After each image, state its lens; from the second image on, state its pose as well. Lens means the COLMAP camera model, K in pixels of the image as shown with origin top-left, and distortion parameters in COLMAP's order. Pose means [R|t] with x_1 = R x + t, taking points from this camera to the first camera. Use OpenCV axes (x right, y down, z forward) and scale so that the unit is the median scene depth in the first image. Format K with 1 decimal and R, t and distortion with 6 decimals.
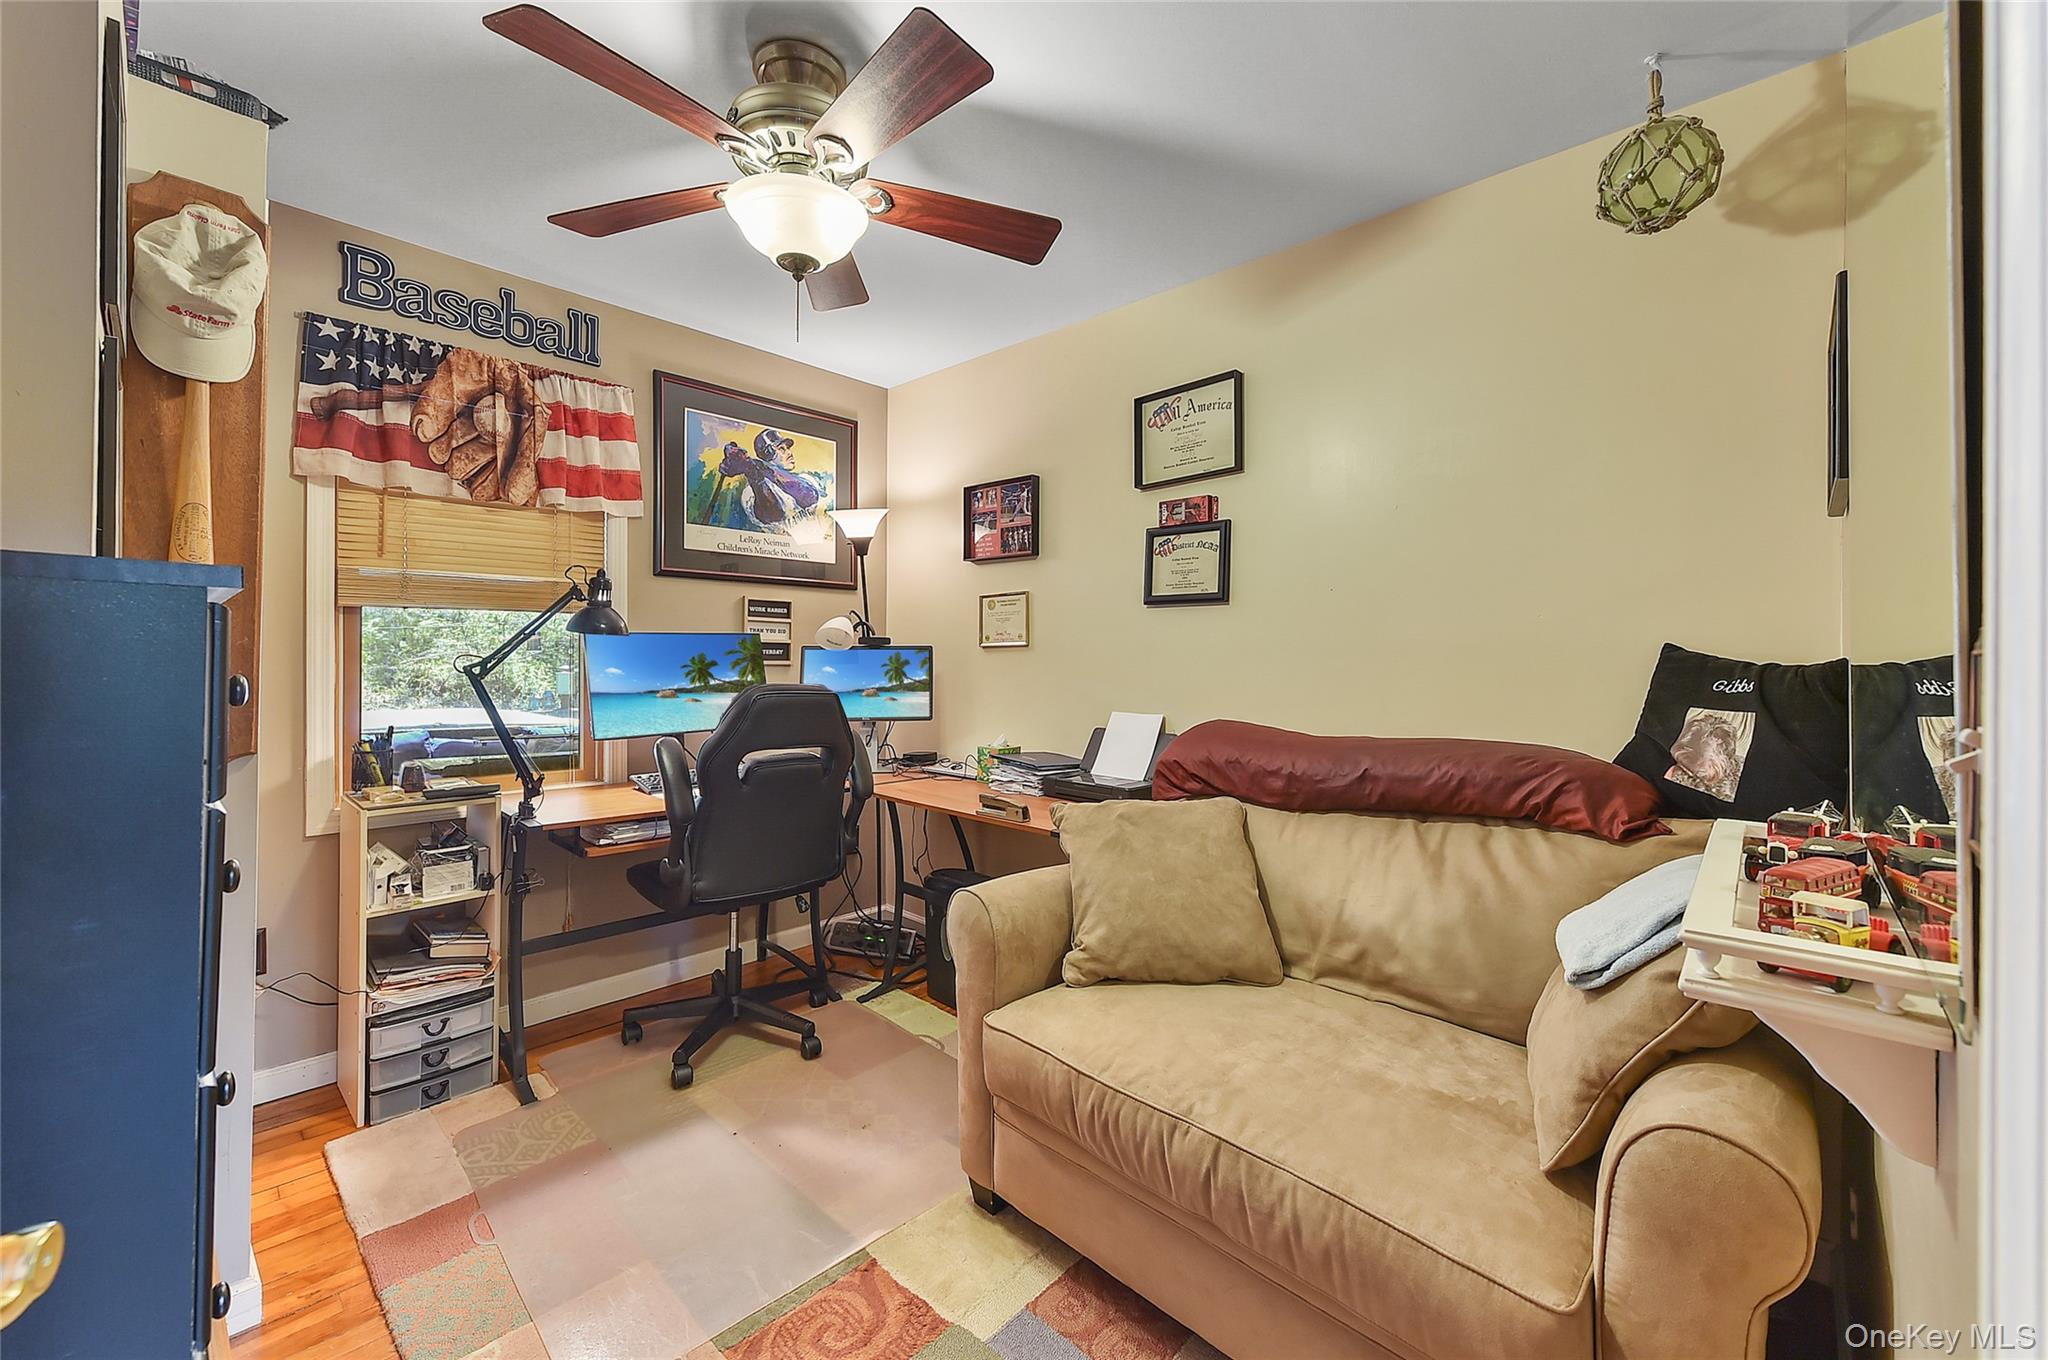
lens RADIAL K [[808.6, 0, 1023.4], [0, 808.6, 675.3], [0, 0, 1]] dist [0.002477, -0.001105]
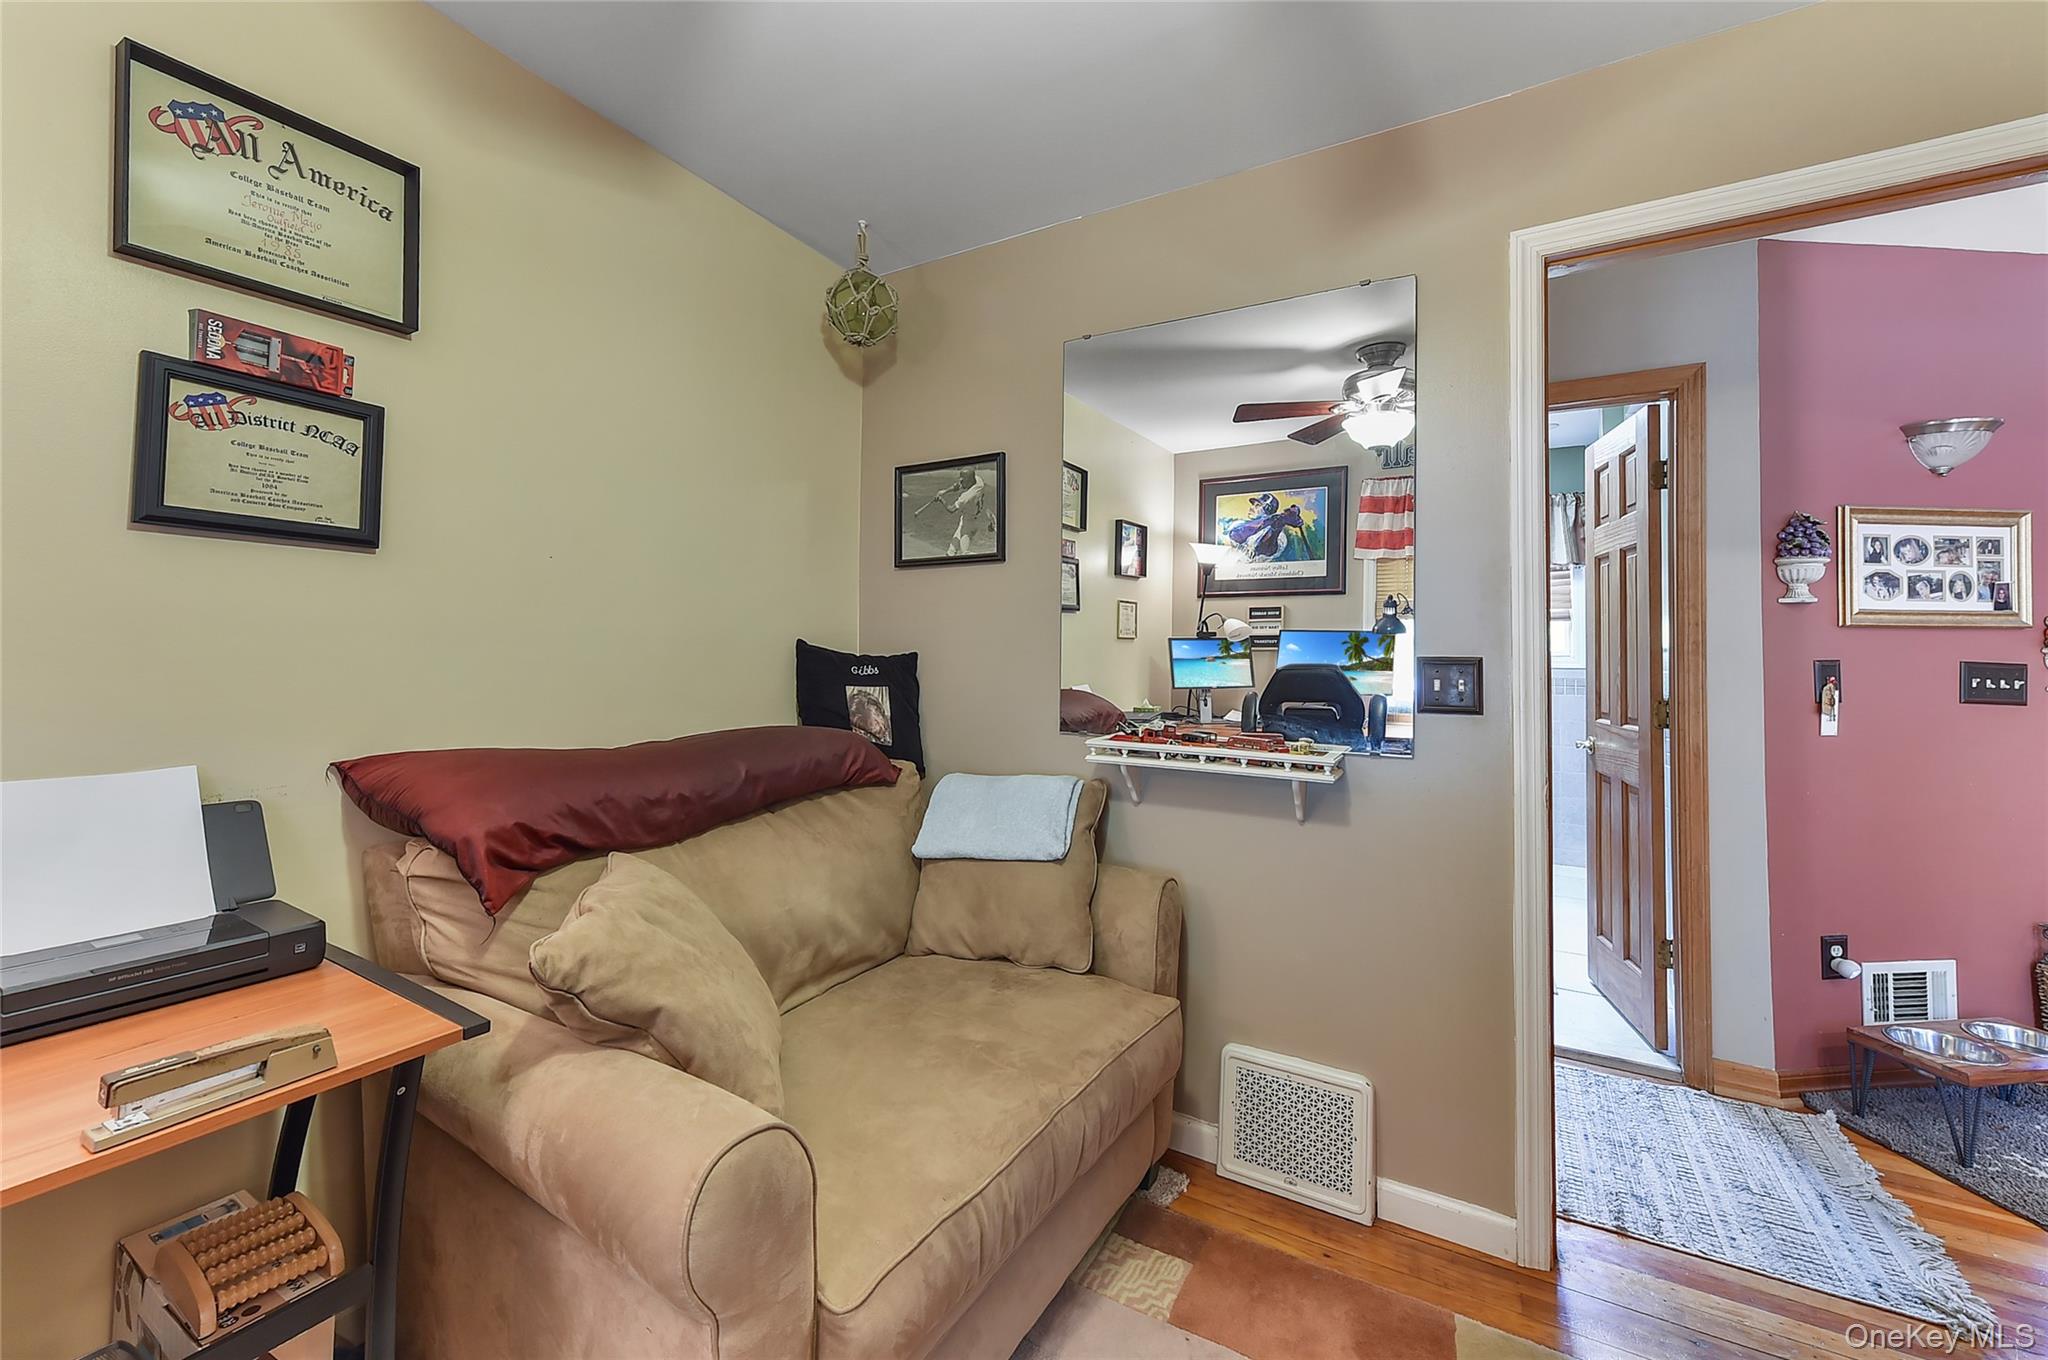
lens RADIAL K [[808.6, 0, 1046.3], [0, 808.6, 656.3], [0, 0, 1]] dist [0.002477, -0.001105]
pose [[-0.249135, 0.005298, 0.968454, -0.417835], [0.026223, 0.999655, 0.001277, -0.003421], [-0.968114, 0.025714, -0.249188, 0.681131]]
